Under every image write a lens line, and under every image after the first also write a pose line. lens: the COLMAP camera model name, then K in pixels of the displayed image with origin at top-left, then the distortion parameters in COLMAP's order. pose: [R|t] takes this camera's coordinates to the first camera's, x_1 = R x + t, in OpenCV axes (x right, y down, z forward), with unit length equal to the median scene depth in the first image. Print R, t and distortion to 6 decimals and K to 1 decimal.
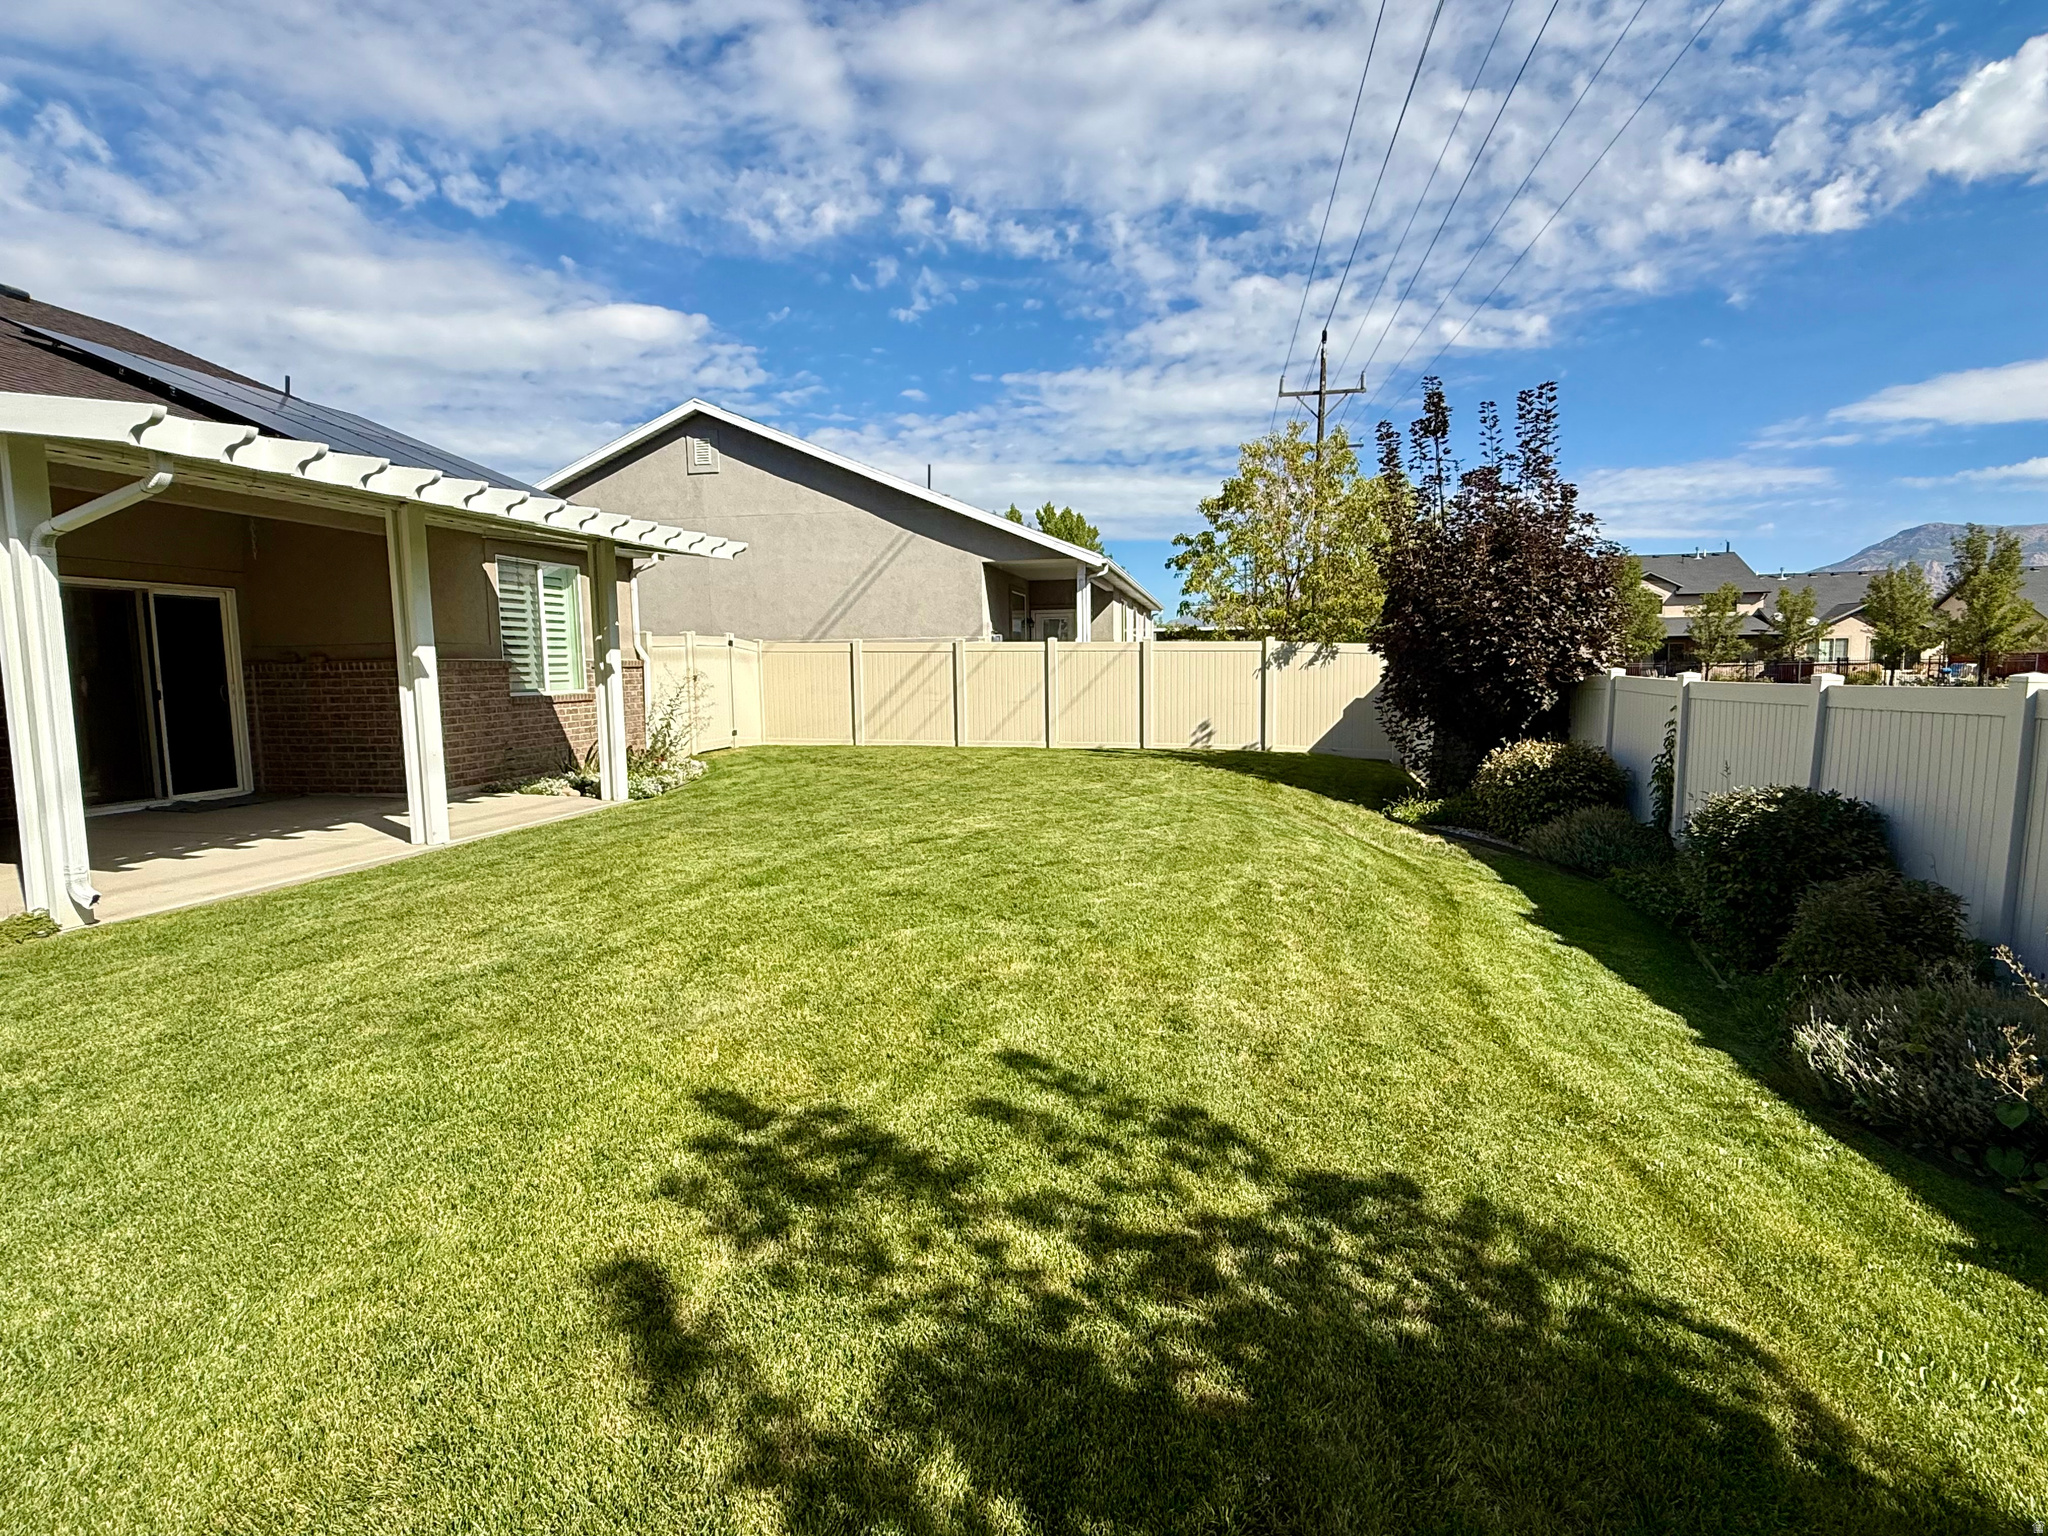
lens RADIAL K [[1067.9, 0, 1018.2], [0, 1067.9, 766.9], [0, 0, 1]] dist [0.007374, -0.000940]
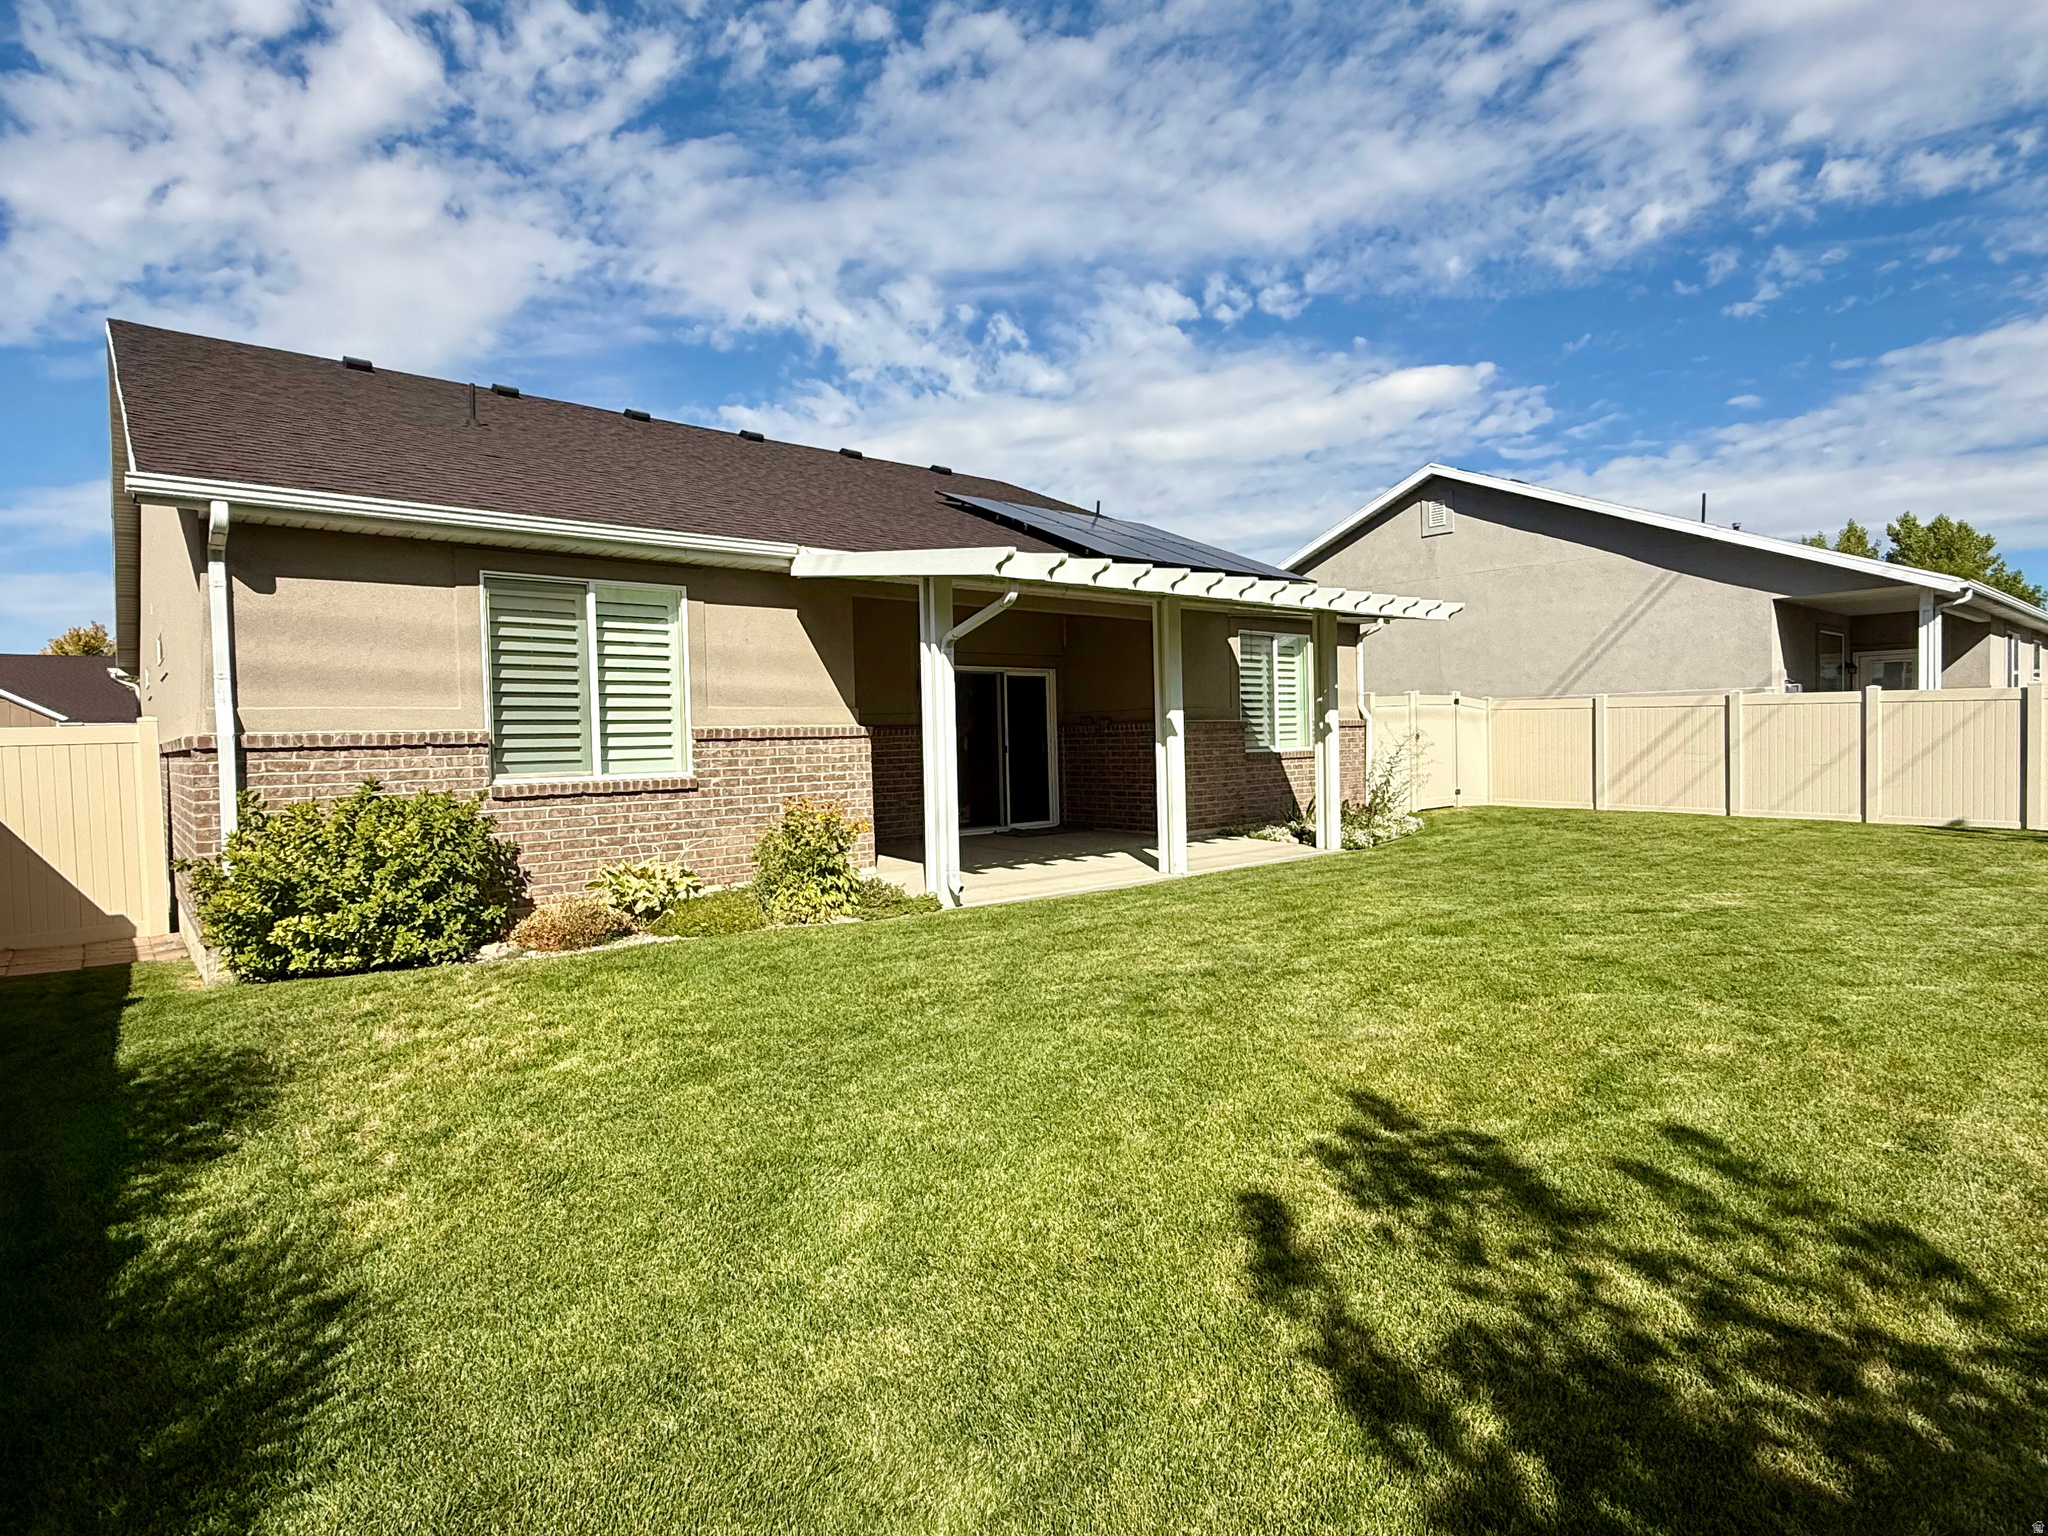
lens RADIAL K [[1067.9, 0, 1018.2], [0, 1067.9, 766.9], [0, 0, 1]] dist [0.007374, -0.000940]
pose [[0.785149, 0.016195, -0.619095, 0.055338], [-0.050714, 0.997982, -0.038211, 0.007034], [0.617227, 0.061398, 0.784386, -0.056775]]
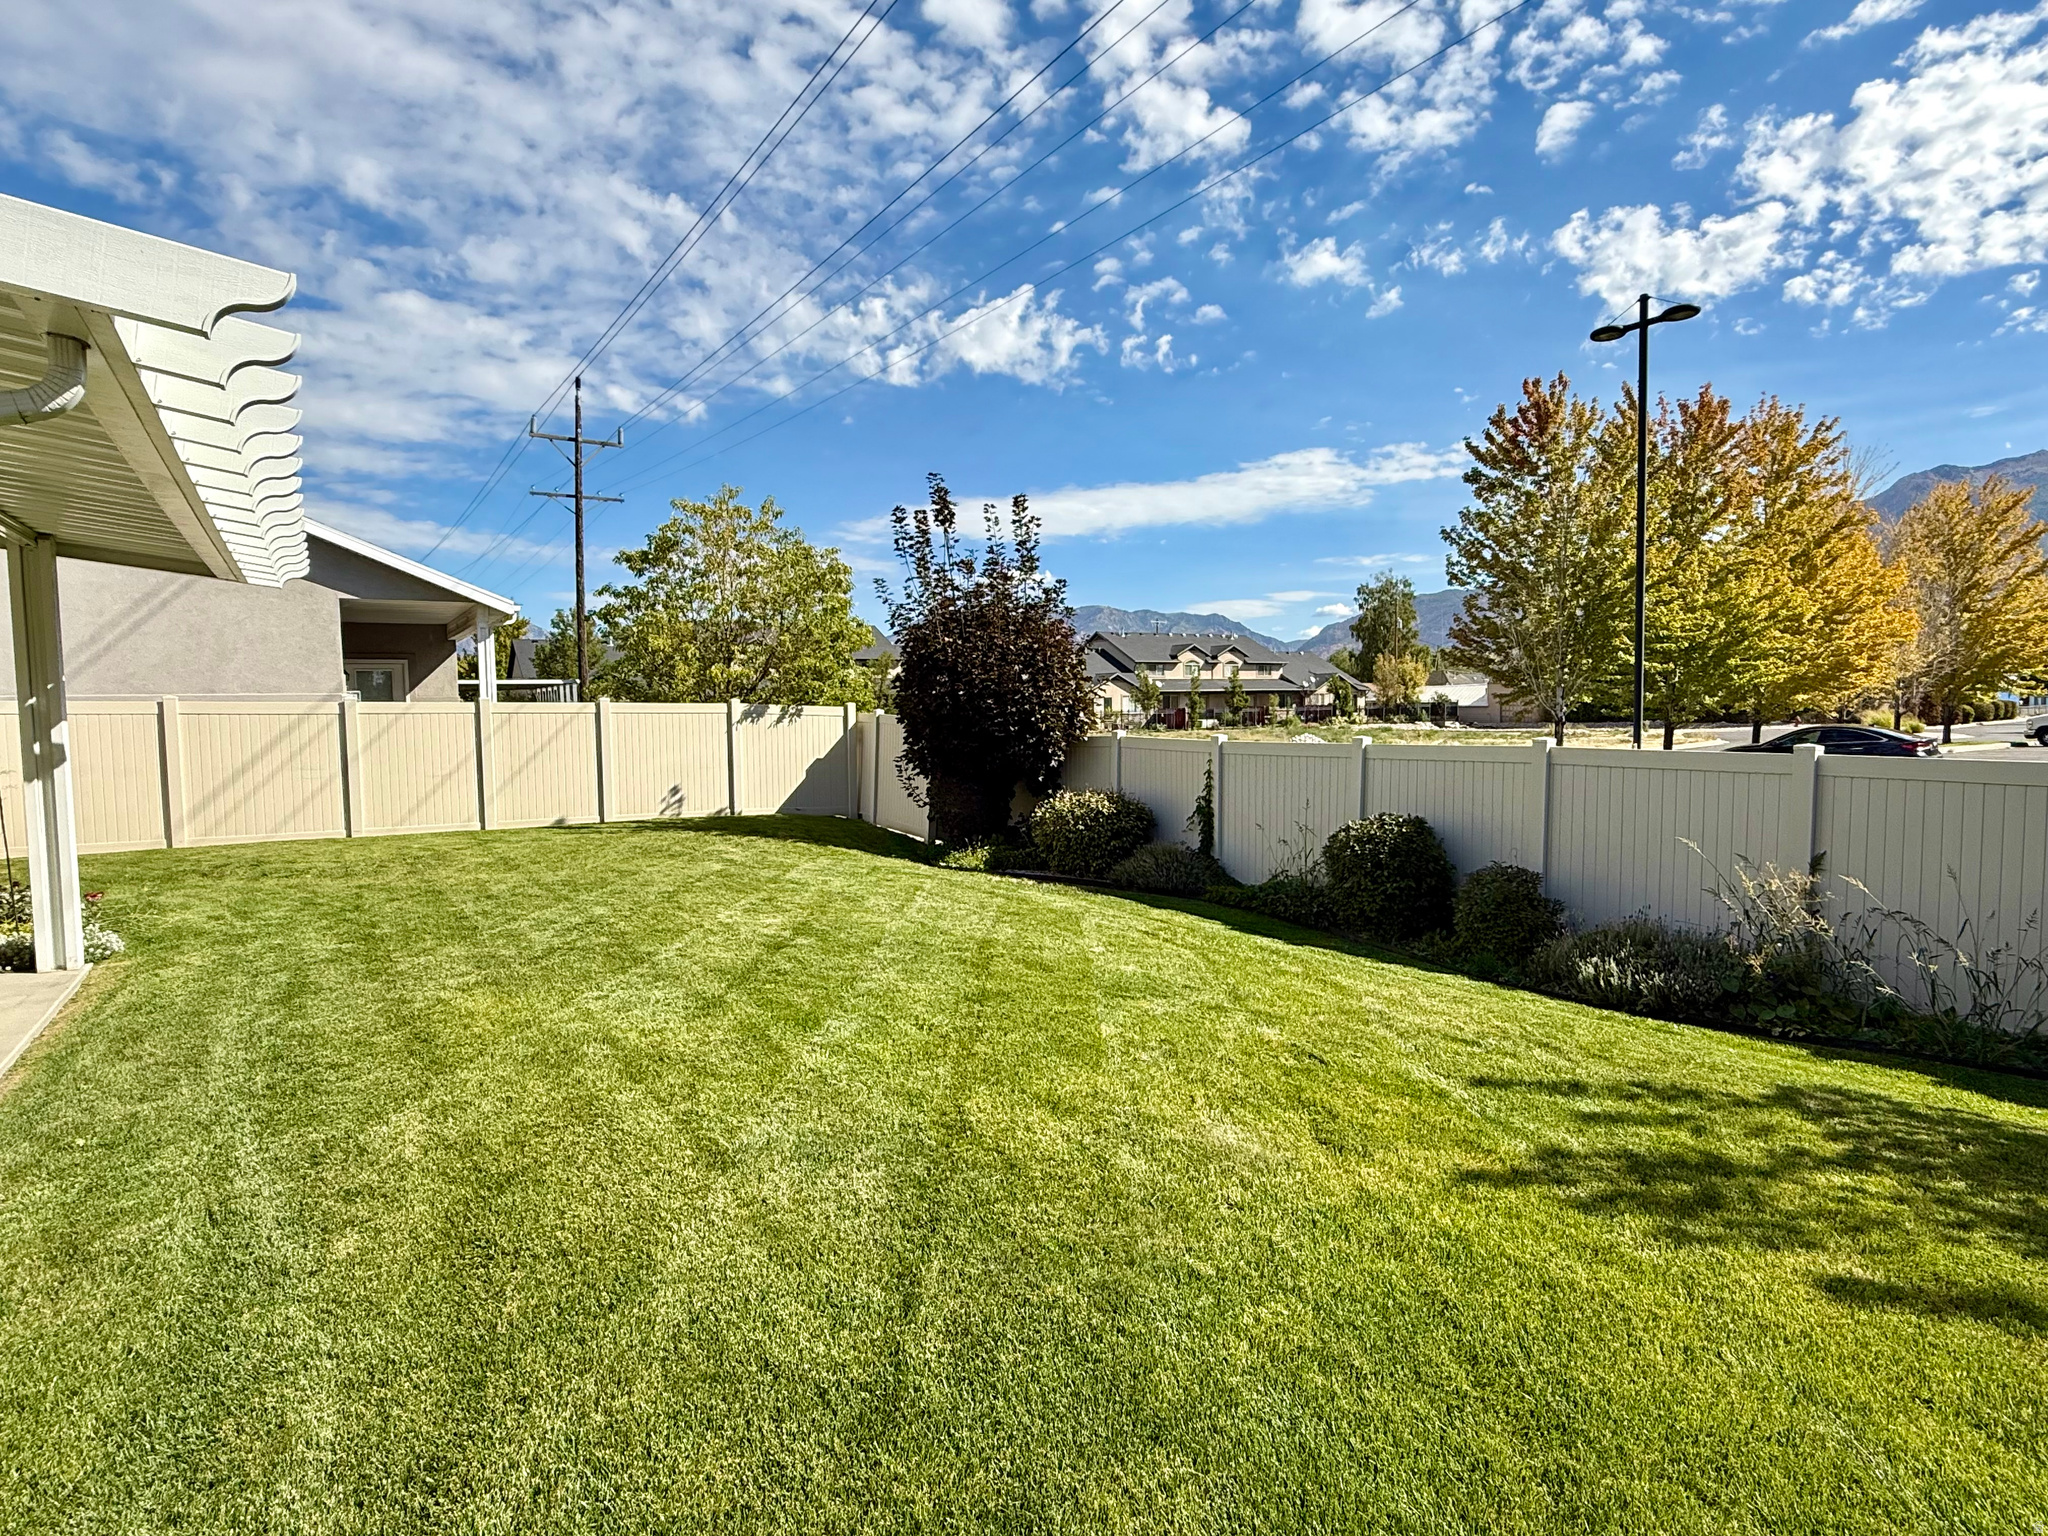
lens RADIAL K [[1079.1, 0, 1026.8], [0, 1079.1, 683.2], [0, 0, 1]] dist [0.036071, -0.000232]
pose [[0.716880, 0.018983, 0.696938, -0.547490], [0.069894, 0.992637, -0.098931, -0.037517], [-0.693684, 0.119634, 0.710275, 0.201330]]
